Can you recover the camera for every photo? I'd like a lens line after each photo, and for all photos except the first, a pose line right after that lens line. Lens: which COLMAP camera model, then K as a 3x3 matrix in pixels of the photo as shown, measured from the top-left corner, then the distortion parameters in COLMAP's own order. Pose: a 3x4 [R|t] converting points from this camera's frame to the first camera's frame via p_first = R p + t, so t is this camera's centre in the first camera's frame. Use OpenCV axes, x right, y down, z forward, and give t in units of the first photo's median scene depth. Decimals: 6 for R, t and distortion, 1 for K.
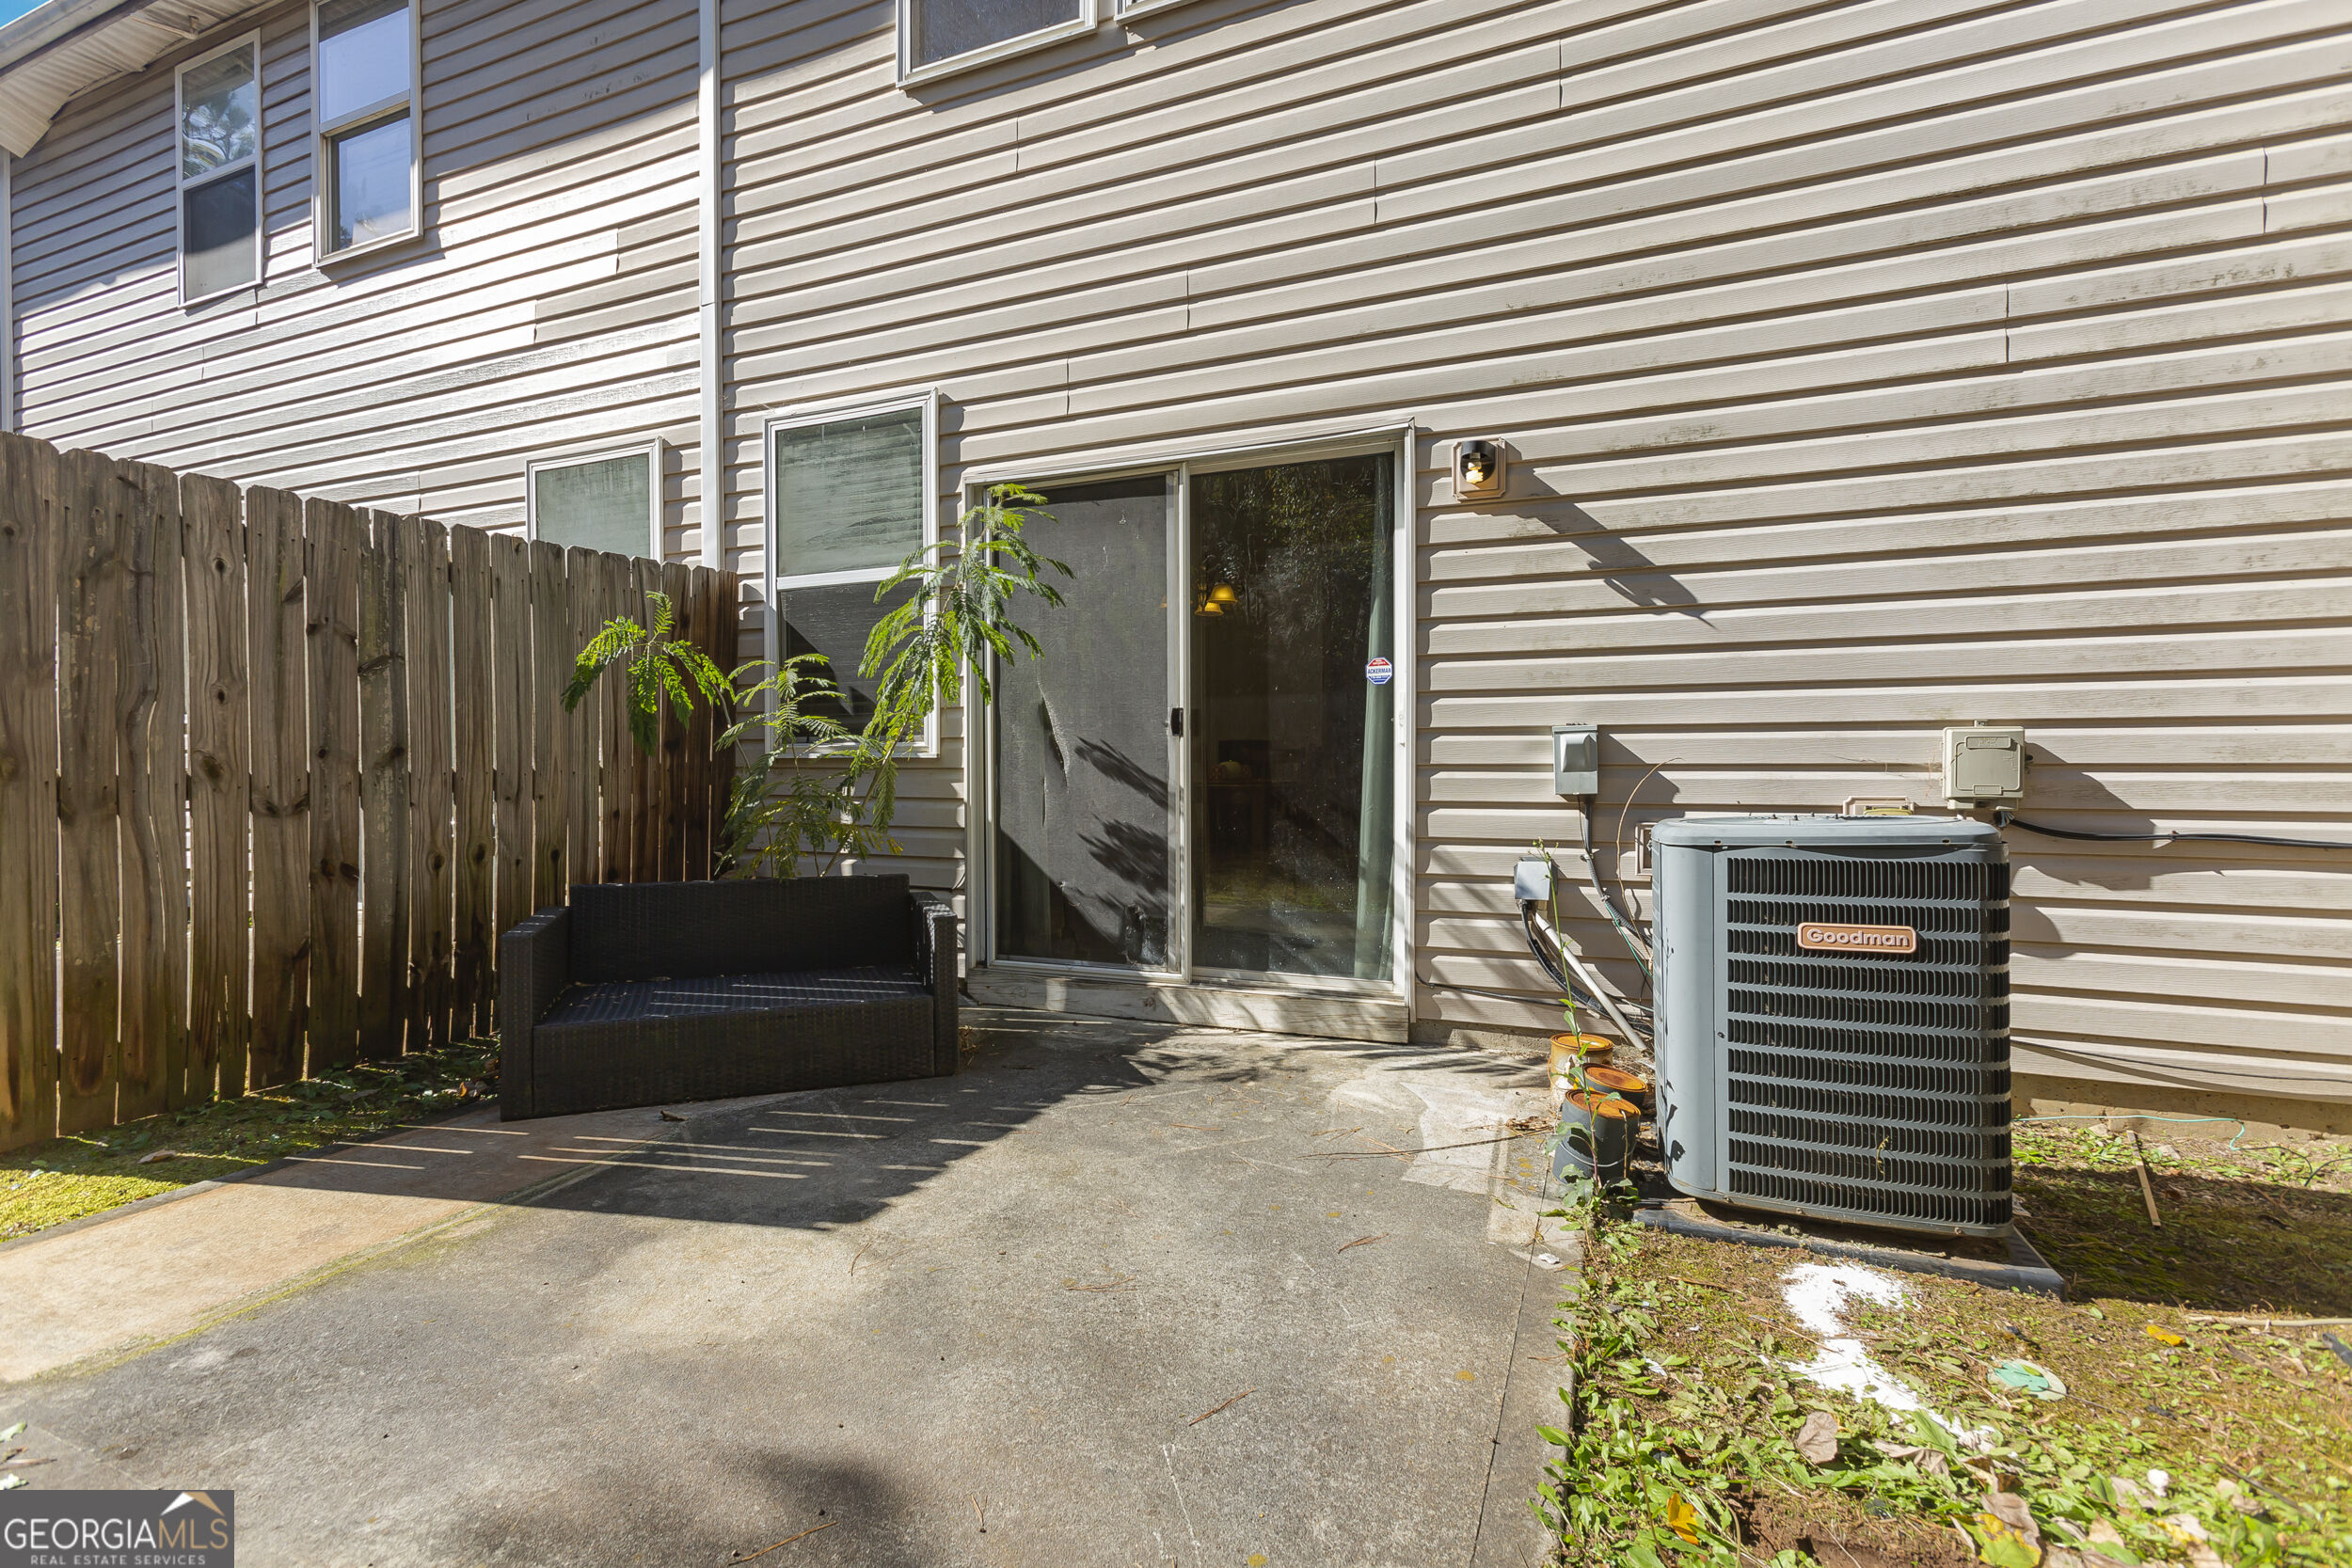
lens RADIAL K [[1080.3, 0, 1143.0], [0, 1080.3, 766.1], [0, 0, 1]] dist [0.006973, 0.002850]
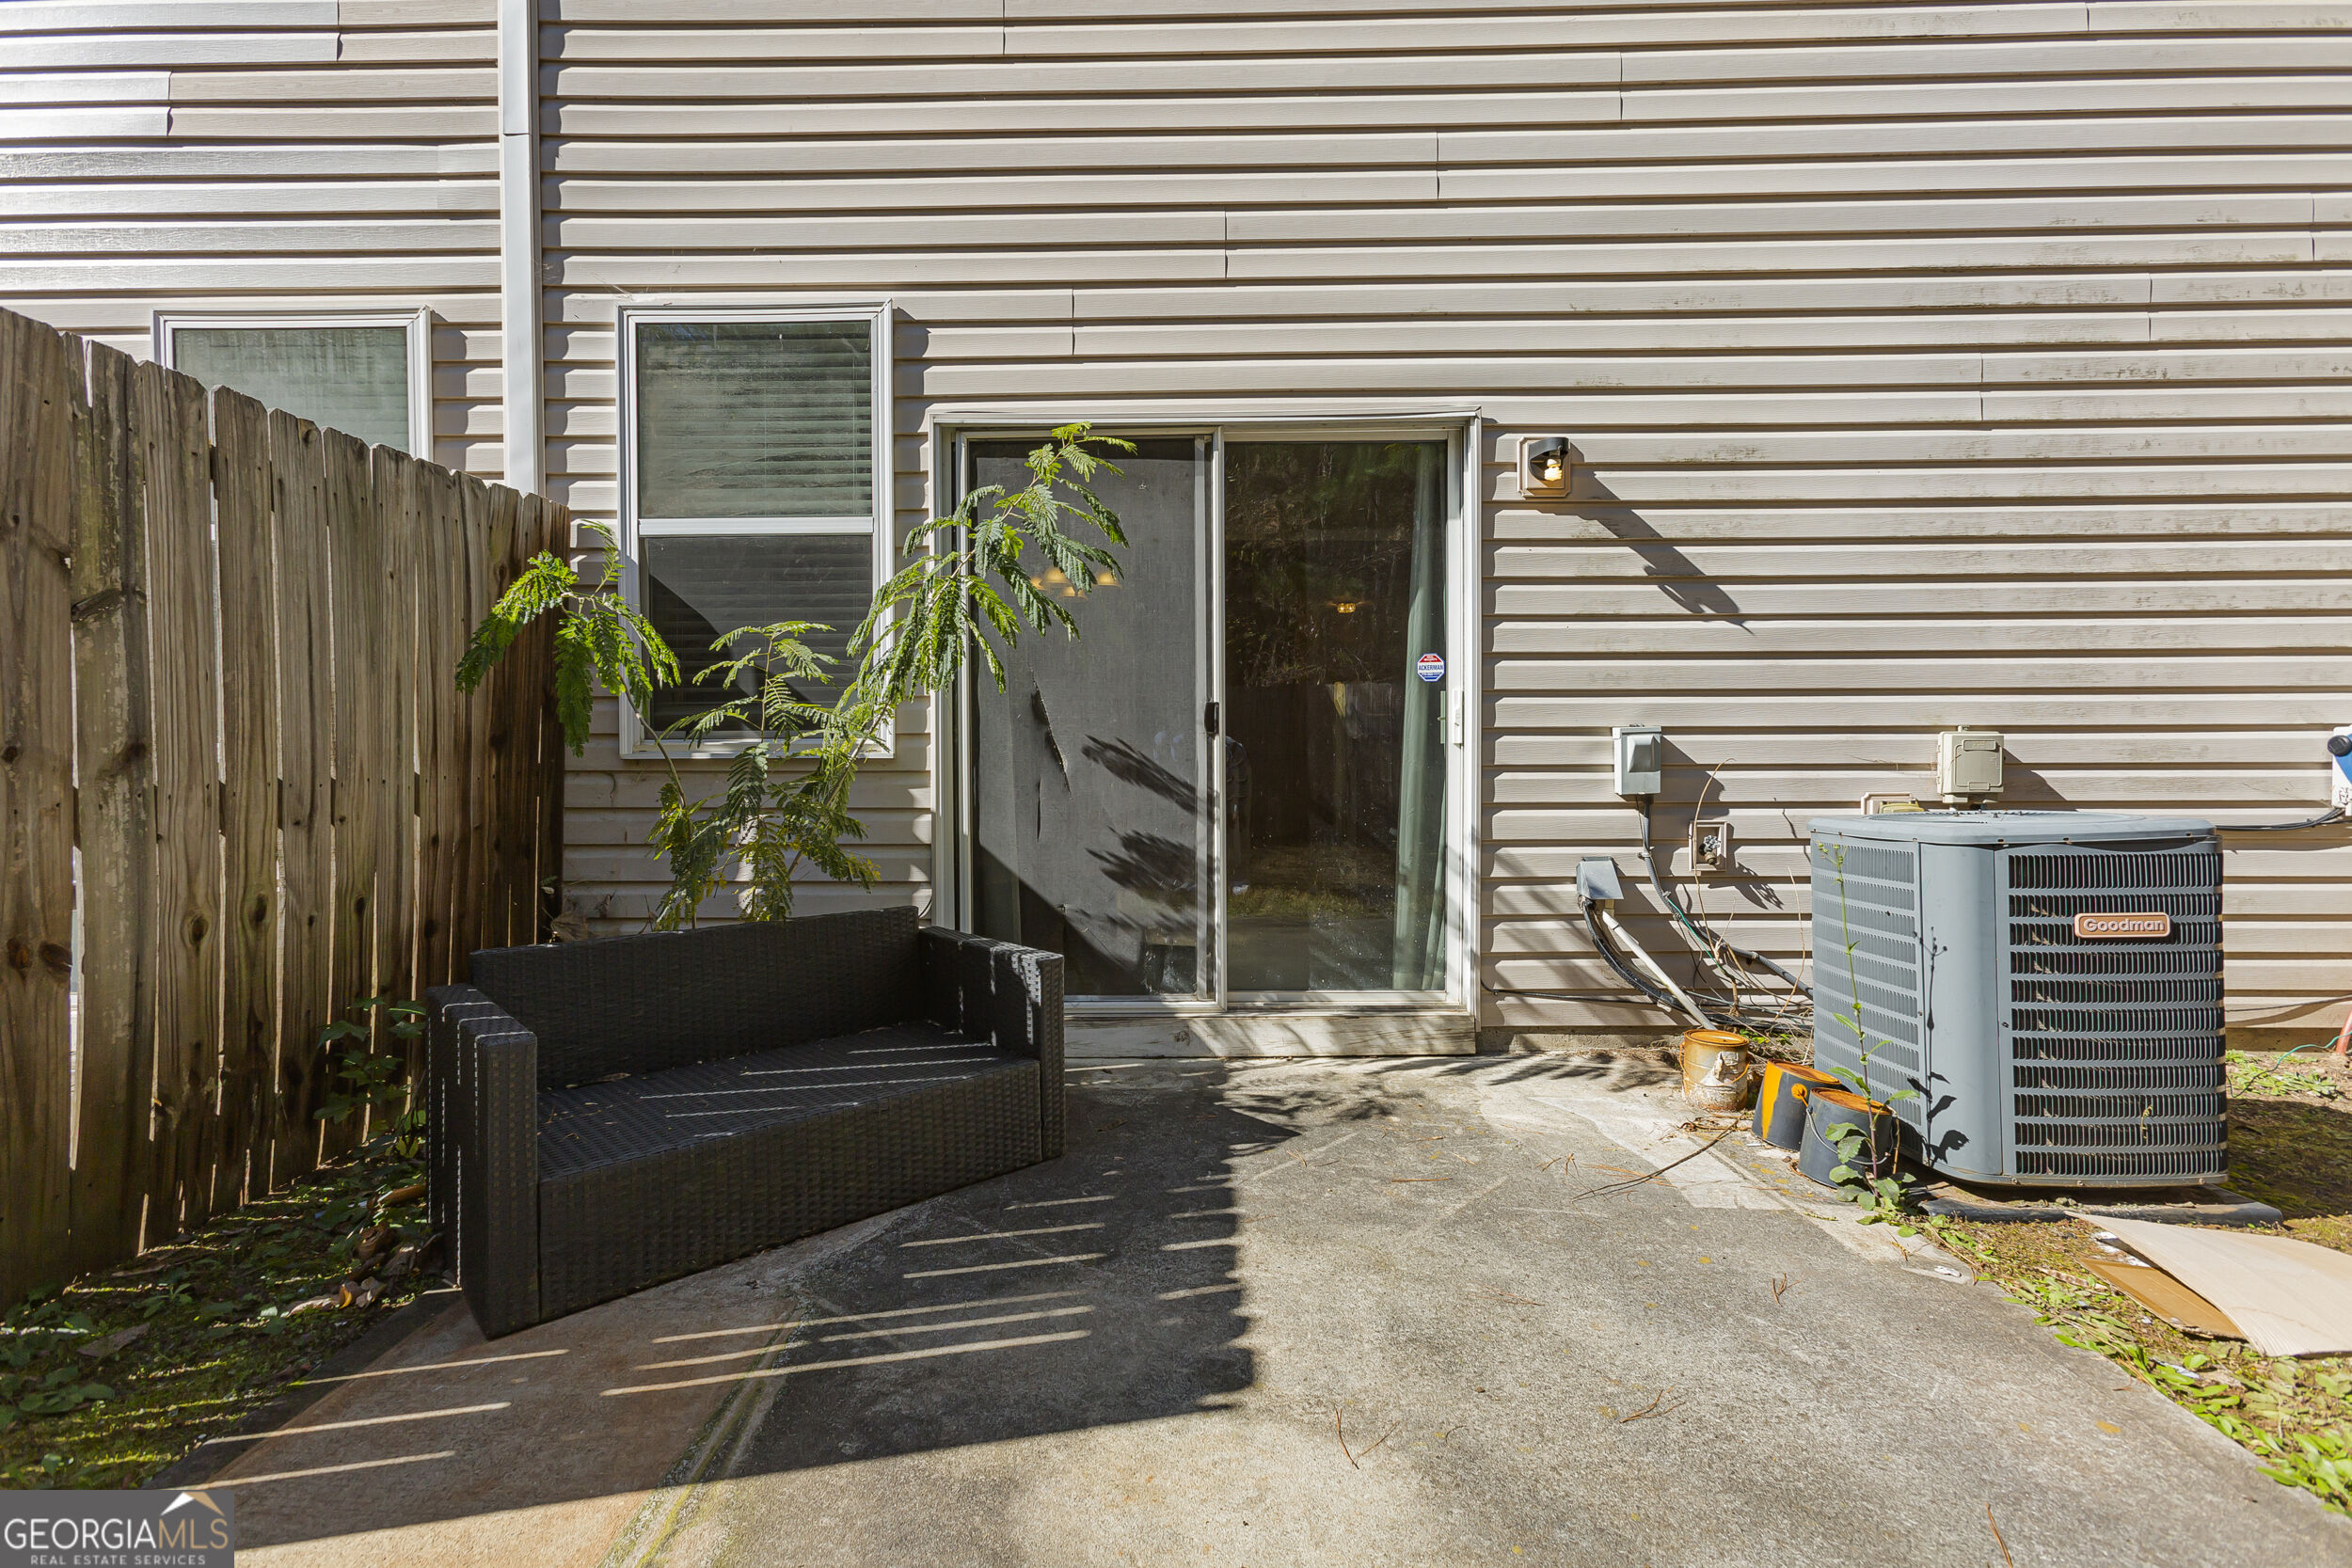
lens RADIAL K [[1080.3, 0, 1176.9], [0, 1080.3, 765.0], [0, 0, 1]] dist [0.006973, 0.002850]
pose [[0.921664, -0.003799, 0.387971, -0.392136], [0.003378, 0.999993, 0.001768, -0.004496], [-0.387974, -0.000319, 0.921670, 0.220334]]
